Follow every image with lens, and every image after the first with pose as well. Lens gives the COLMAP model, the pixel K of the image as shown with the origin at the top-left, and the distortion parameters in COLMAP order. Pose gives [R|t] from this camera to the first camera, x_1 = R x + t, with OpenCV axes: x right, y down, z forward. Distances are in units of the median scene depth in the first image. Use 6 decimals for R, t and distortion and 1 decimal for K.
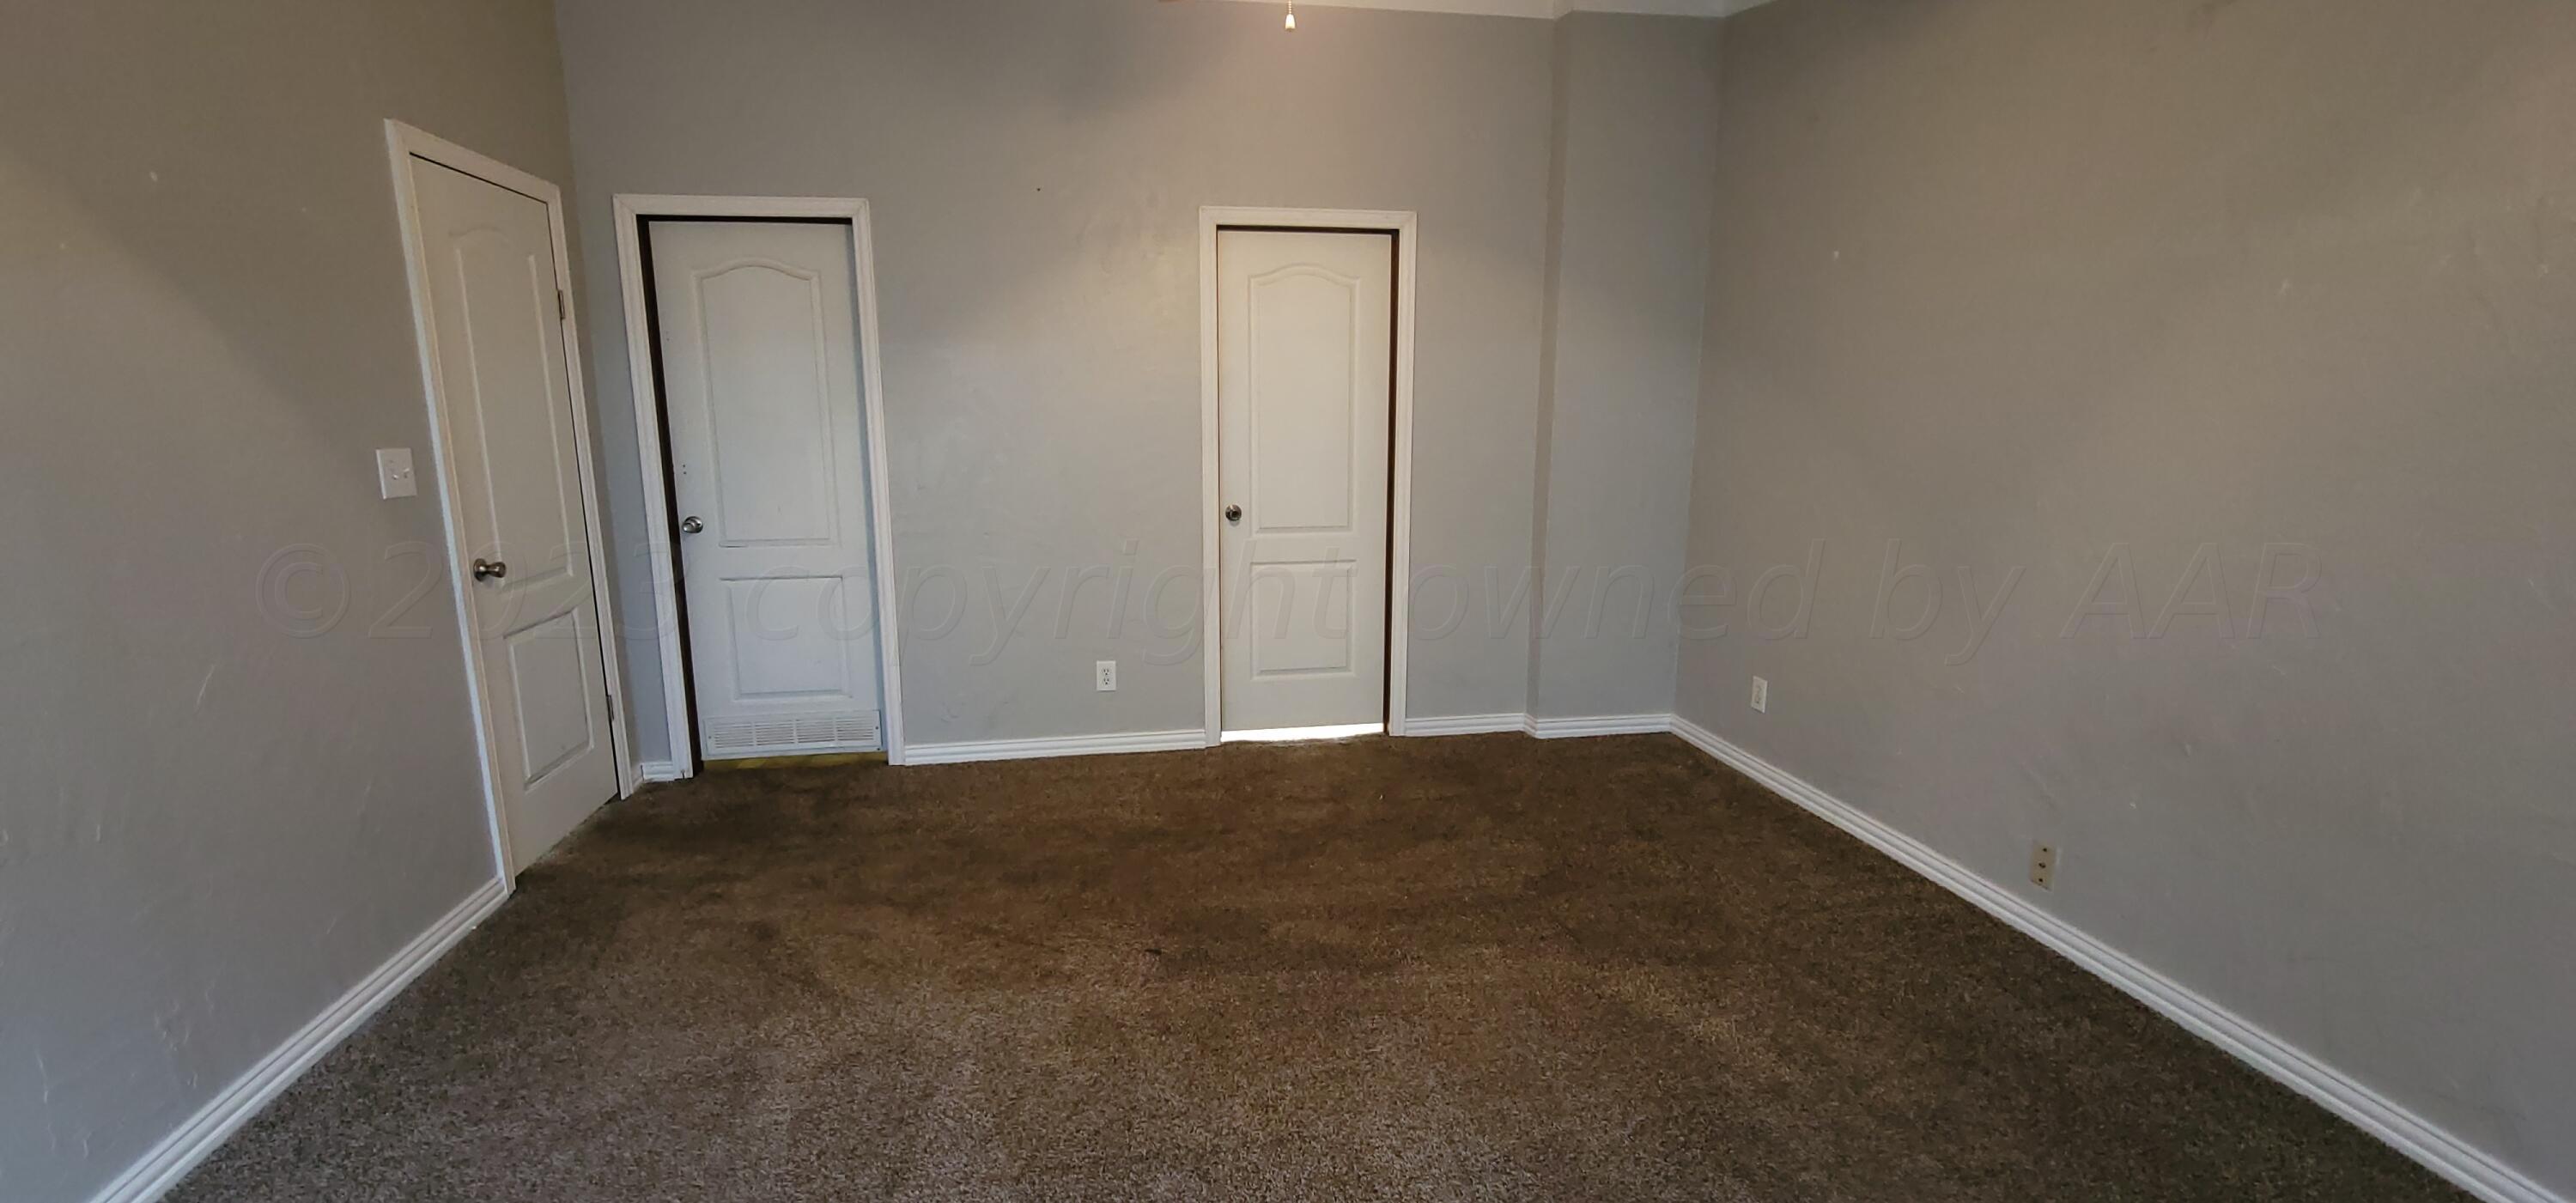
lens RADIAL K [[1045.9, 0, 1284.3], [0, 1045.9, 609.5], [0, 0, 1]] dist [0.003702, -0.001692]
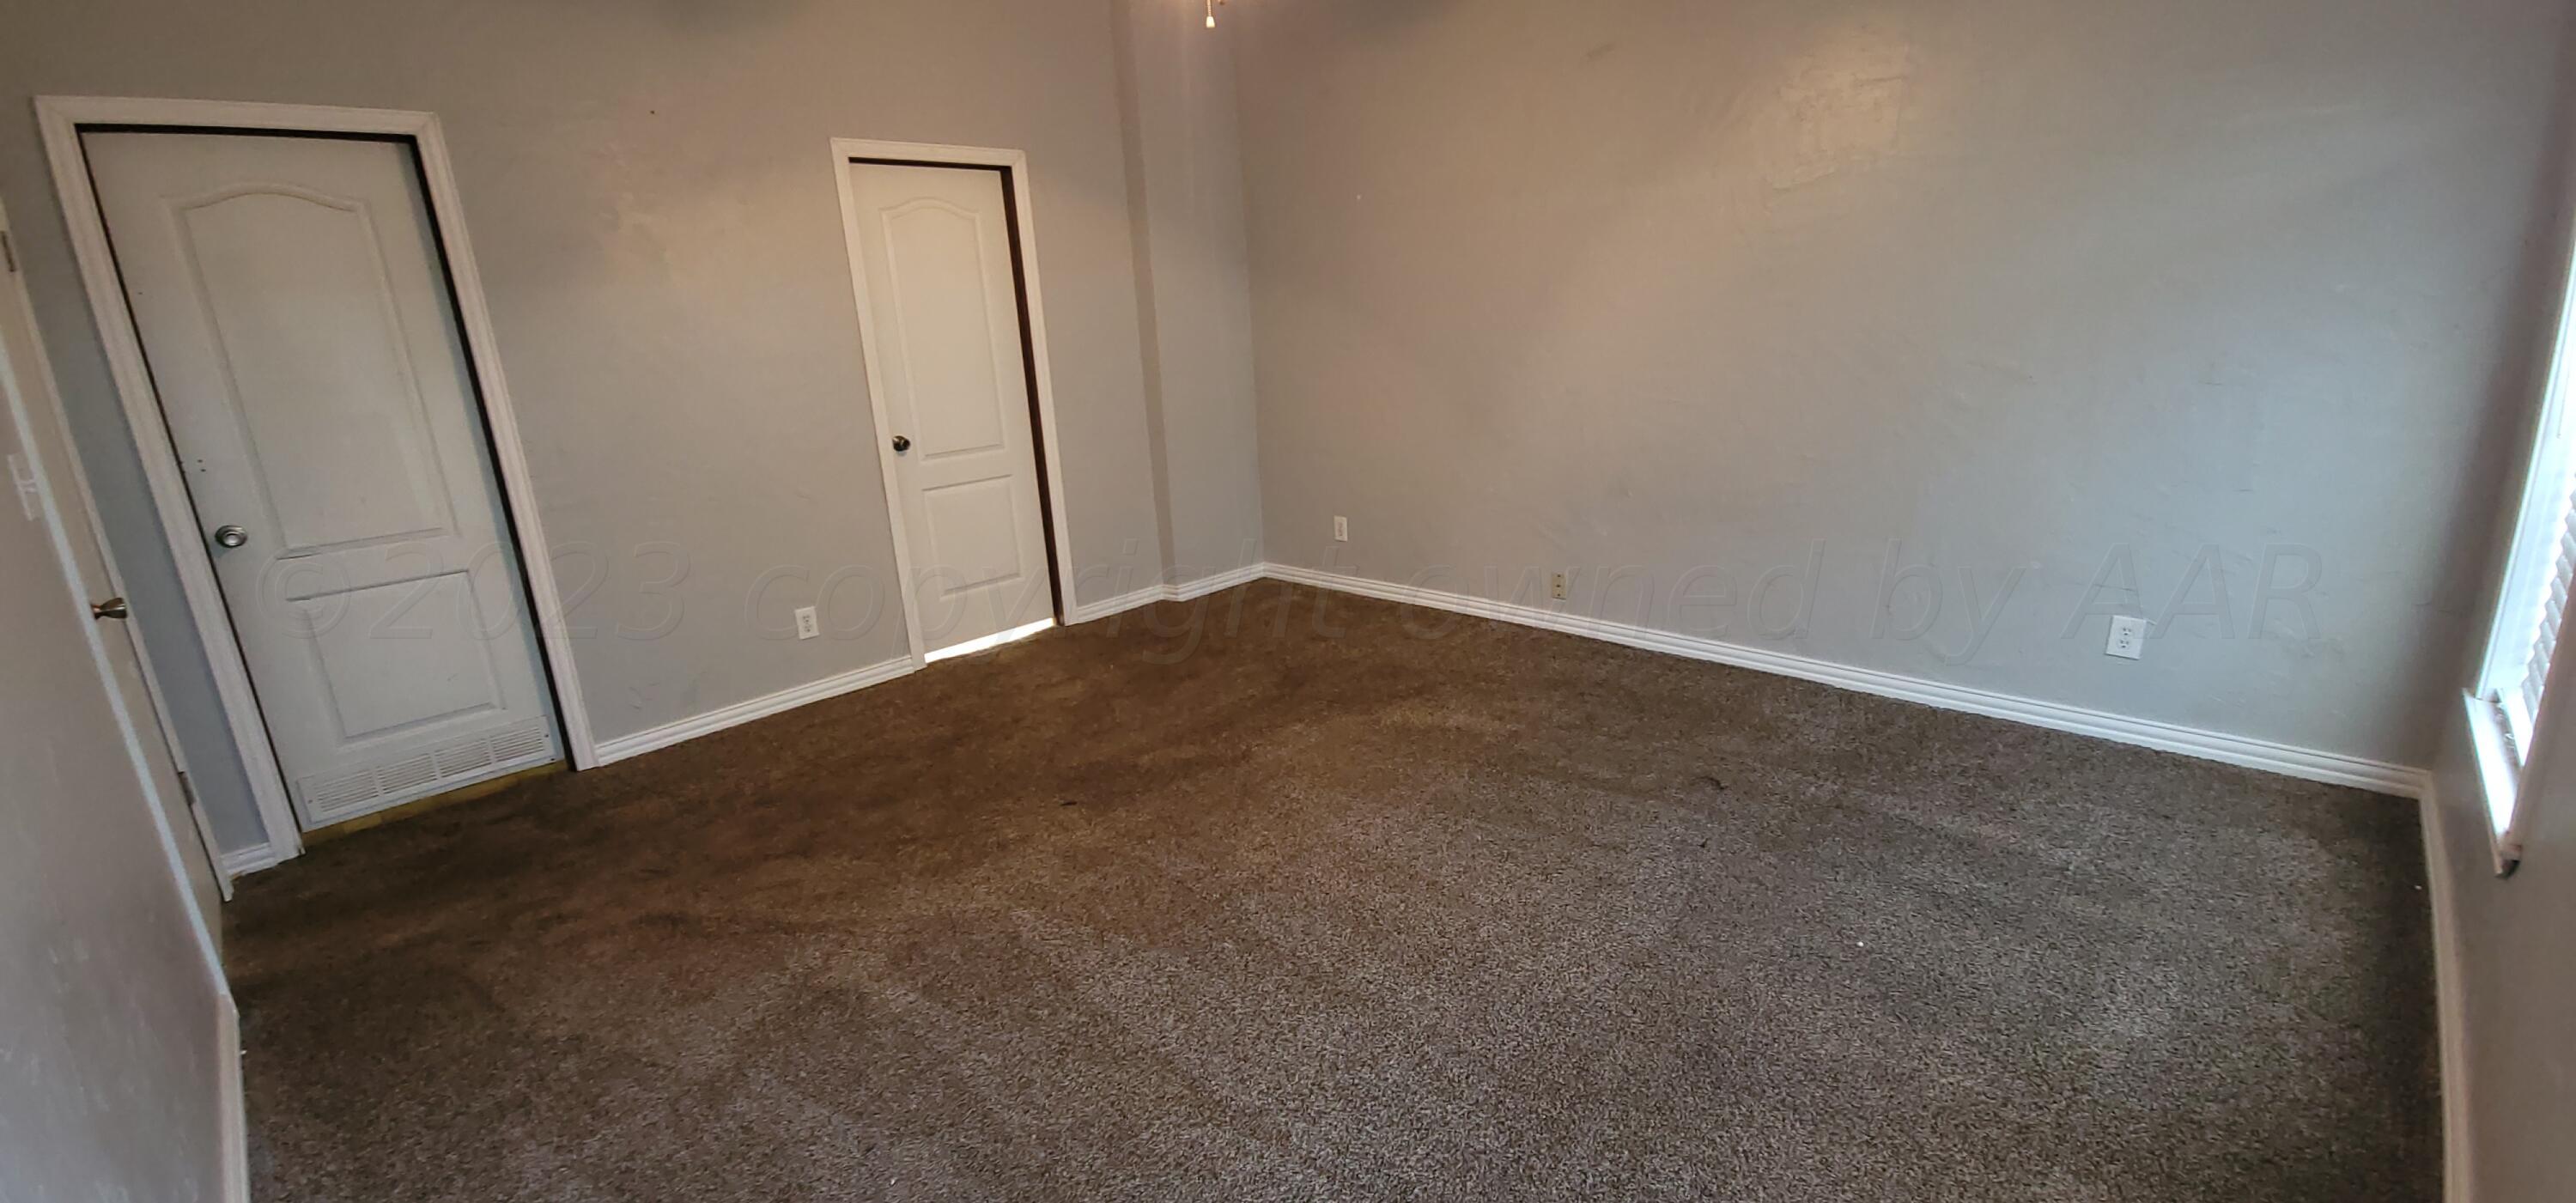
lens RADIAL K [[1045.9, 0, 1270.3], [0, 1045.9, 612.0], [0, 0, 1]] dist [0.003702, -0.001692]
pose [[0.810842, -0.206215, 0.547732, -0.390981], [0.169215, 0.978502, 0.117895, 0.012013], [-0.560268, -0.002910, 0.828306, -0.069961]]
